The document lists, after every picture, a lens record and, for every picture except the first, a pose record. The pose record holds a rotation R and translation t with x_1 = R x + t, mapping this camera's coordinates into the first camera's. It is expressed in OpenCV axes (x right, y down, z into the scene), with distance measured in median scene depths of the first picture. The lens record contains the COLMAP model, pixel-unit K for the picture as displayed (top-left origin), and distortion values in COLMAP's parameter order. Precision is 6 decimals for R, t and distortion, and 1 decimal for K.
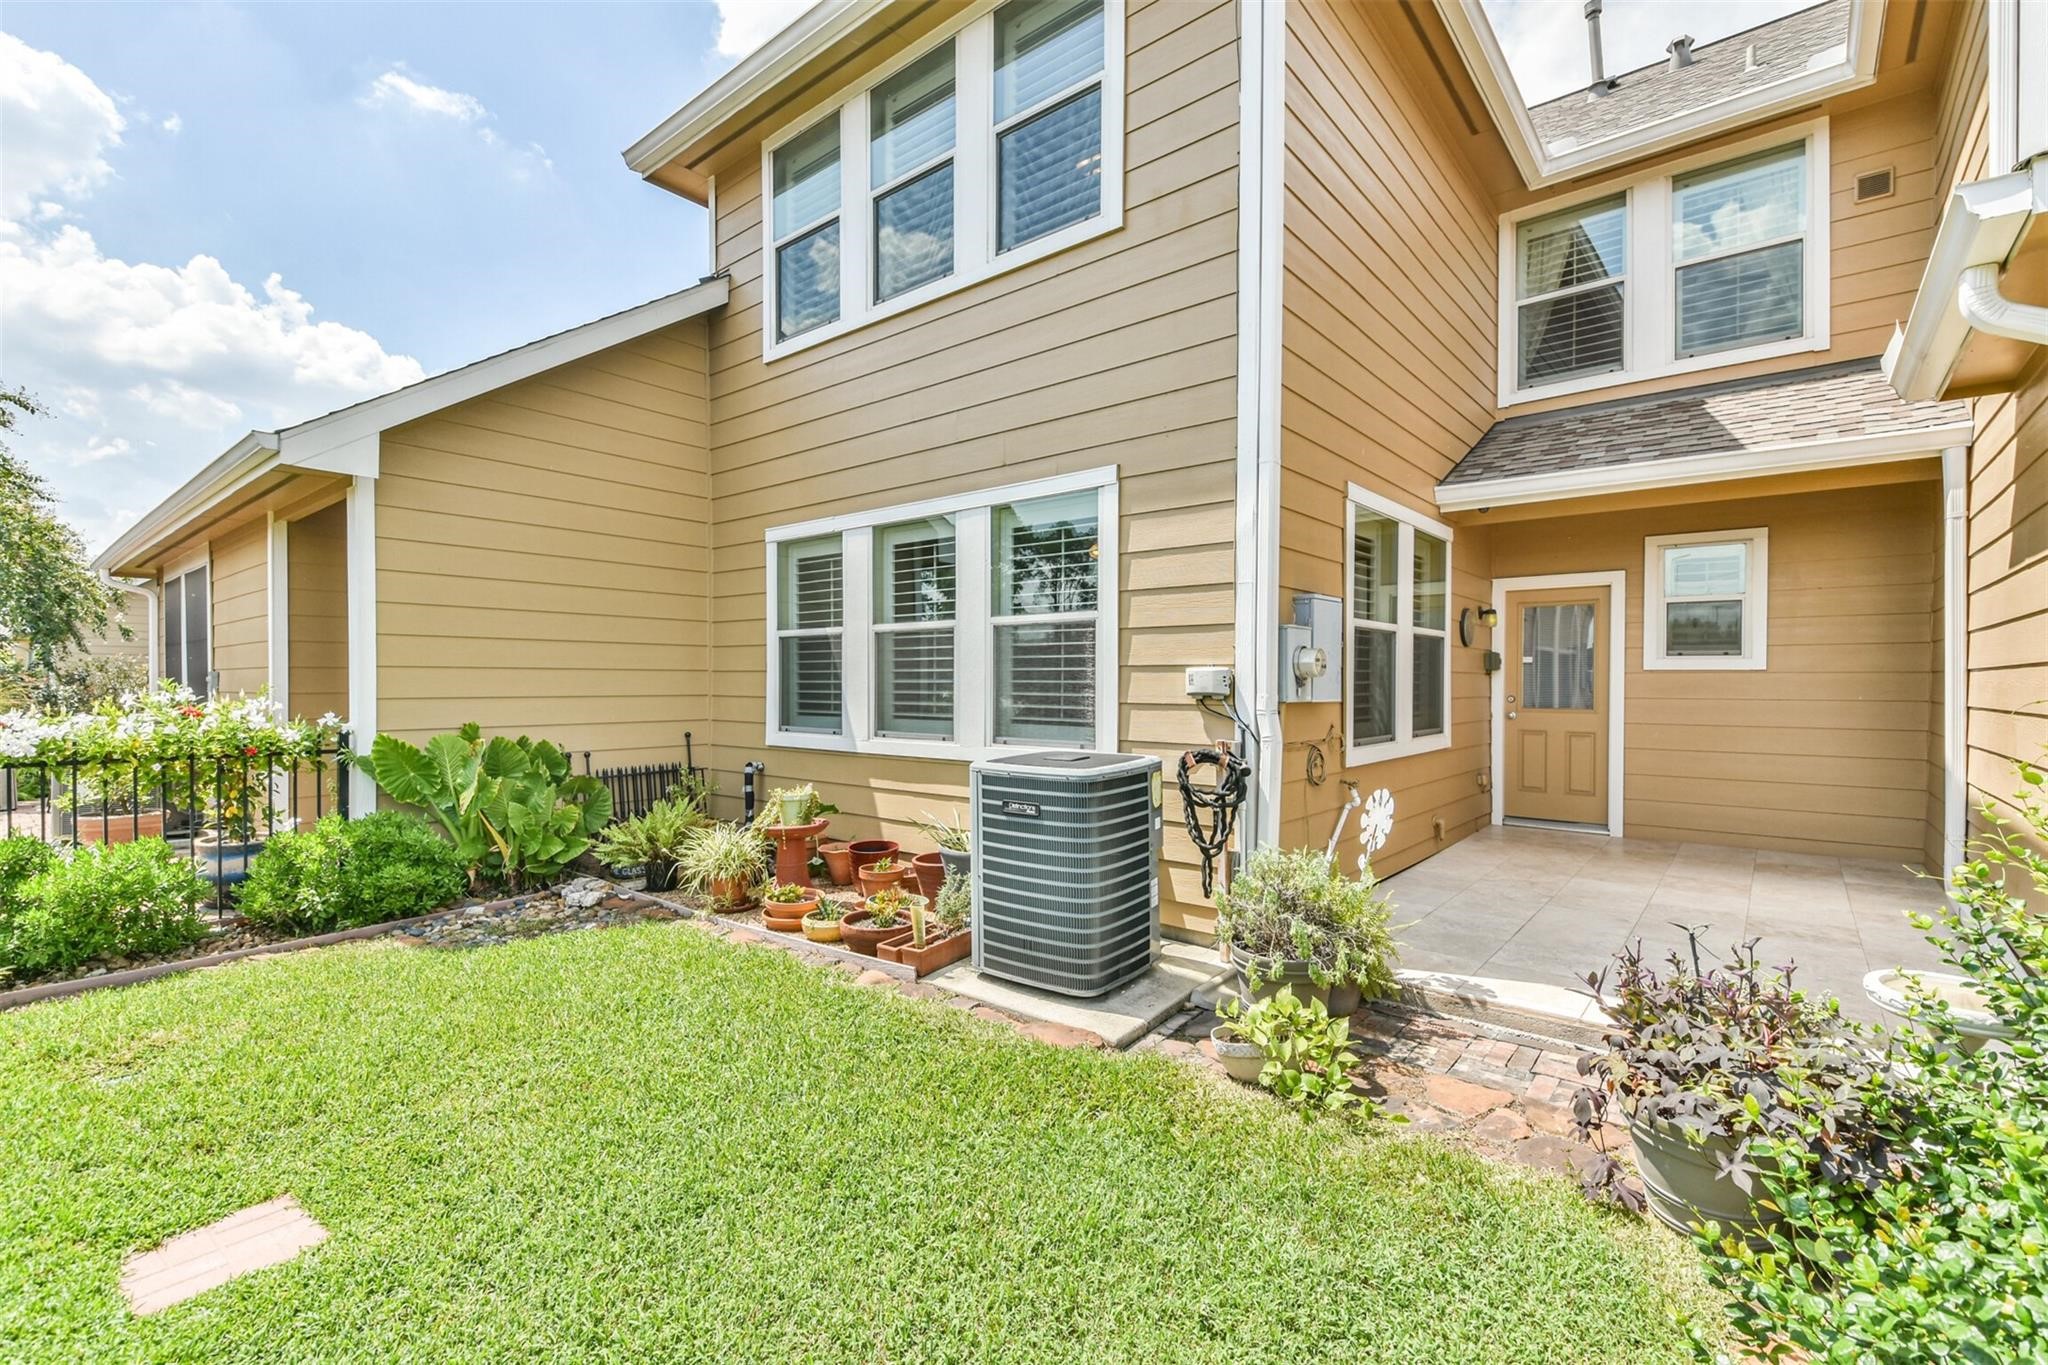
lens RADIAL K [[887.6, 0, 1029.0], [0, 887.6, 659.8], [0, 0, 1]] dist [0.049426, -0.031510]
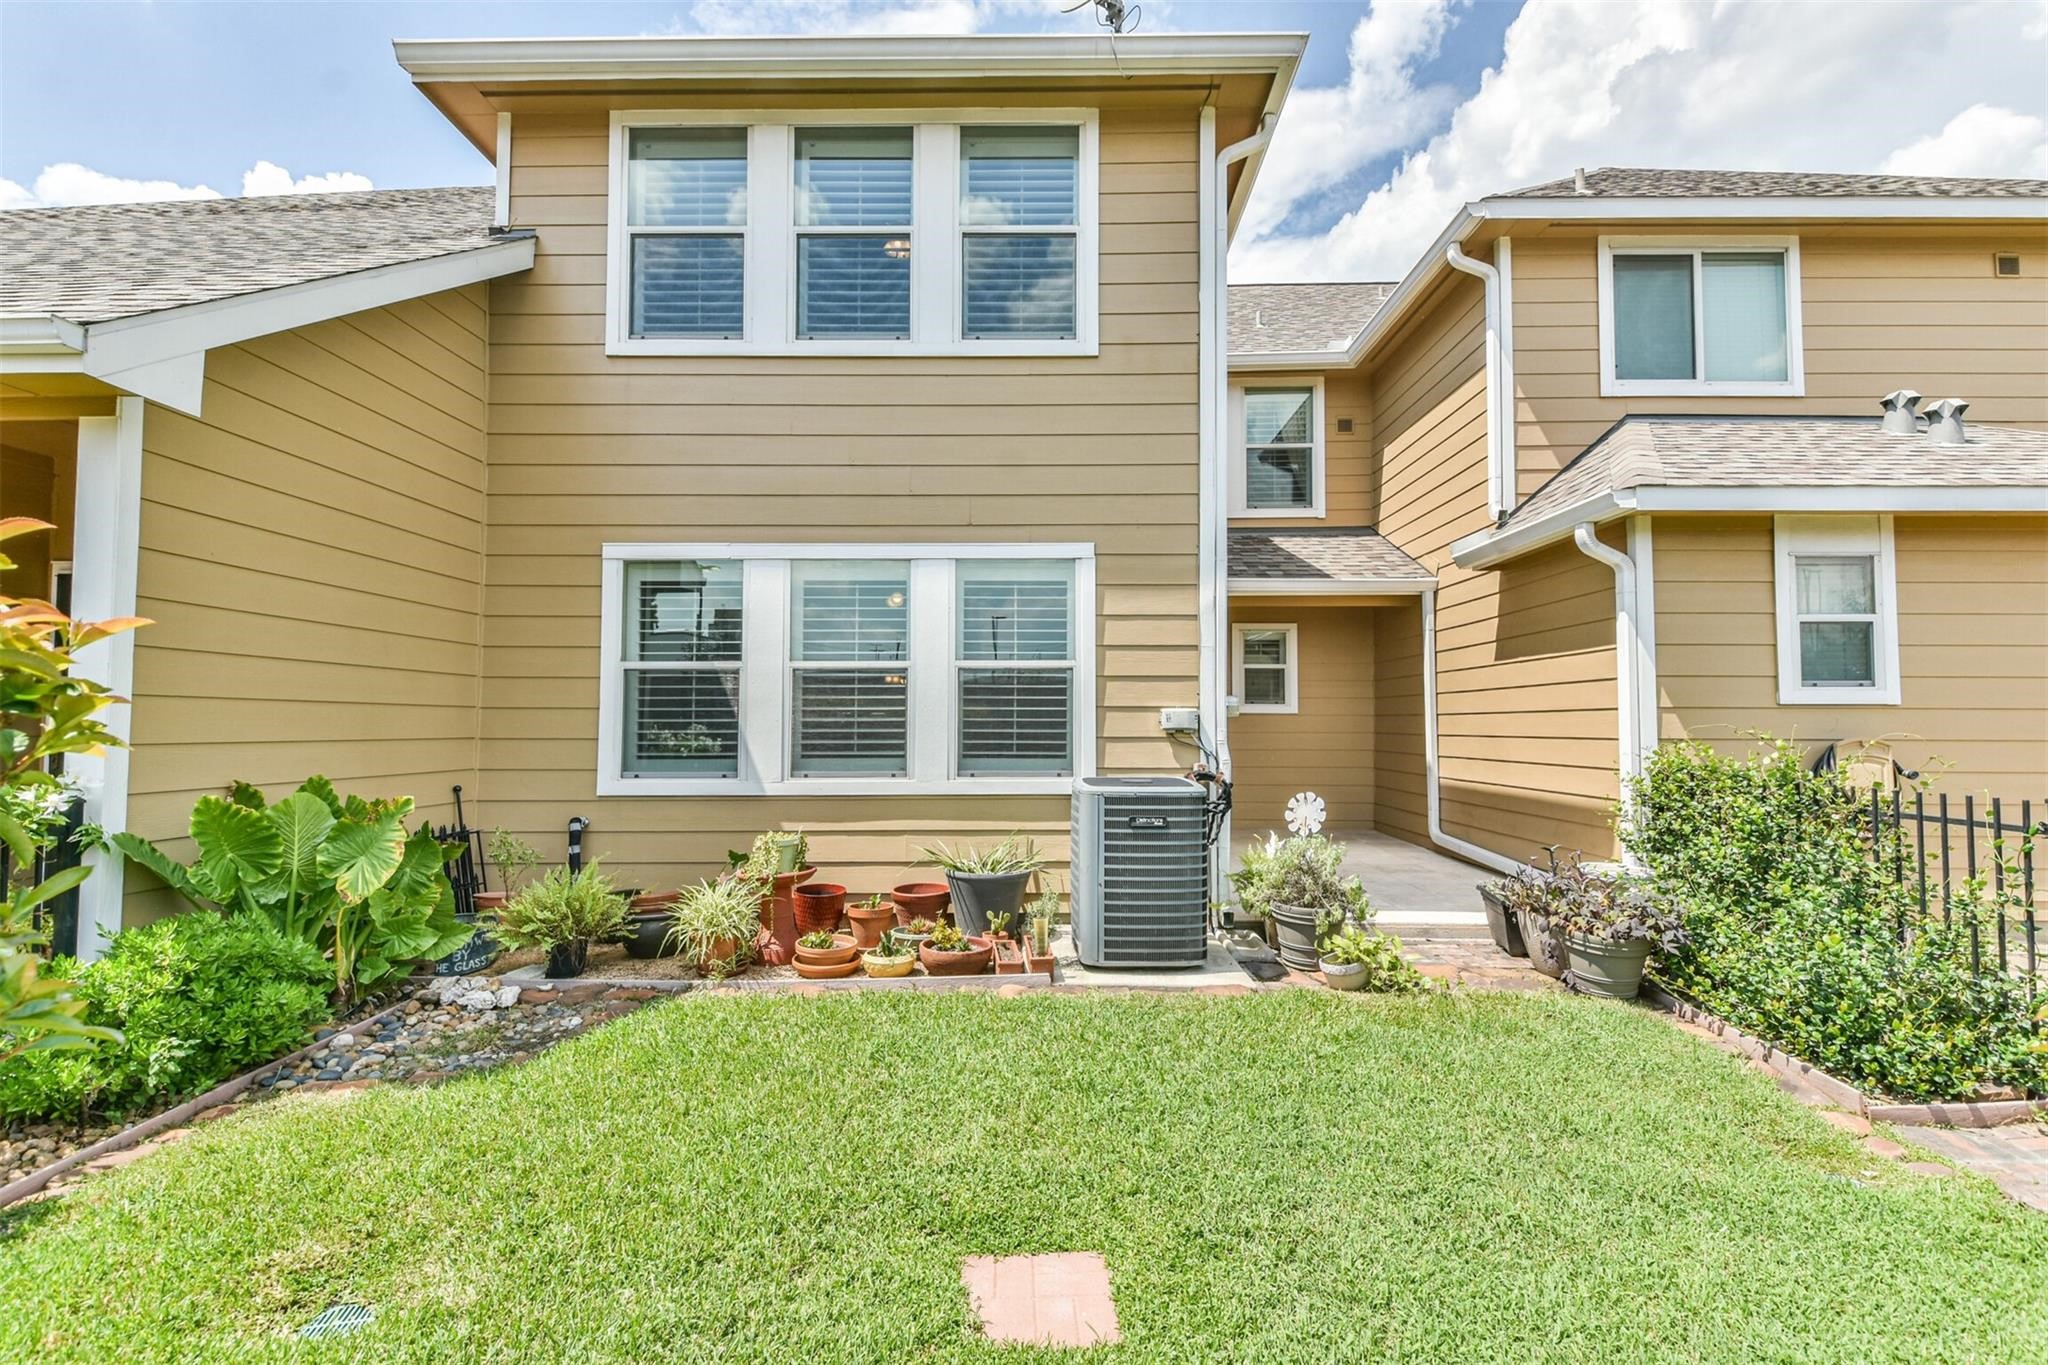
lens RADIAL K [[887.6, 0, 1029.0], [0, 887.6, 659.8], [0, 0, 1]] dist [0.049426, -0.031510]
pose [[0.781599, 0.043560, 0.622258, -0.689359], [-0.014121, 0.998539, -0.052164, 0.007005], [-0.623621, 0.031985, 0.781072, 0.096856]]
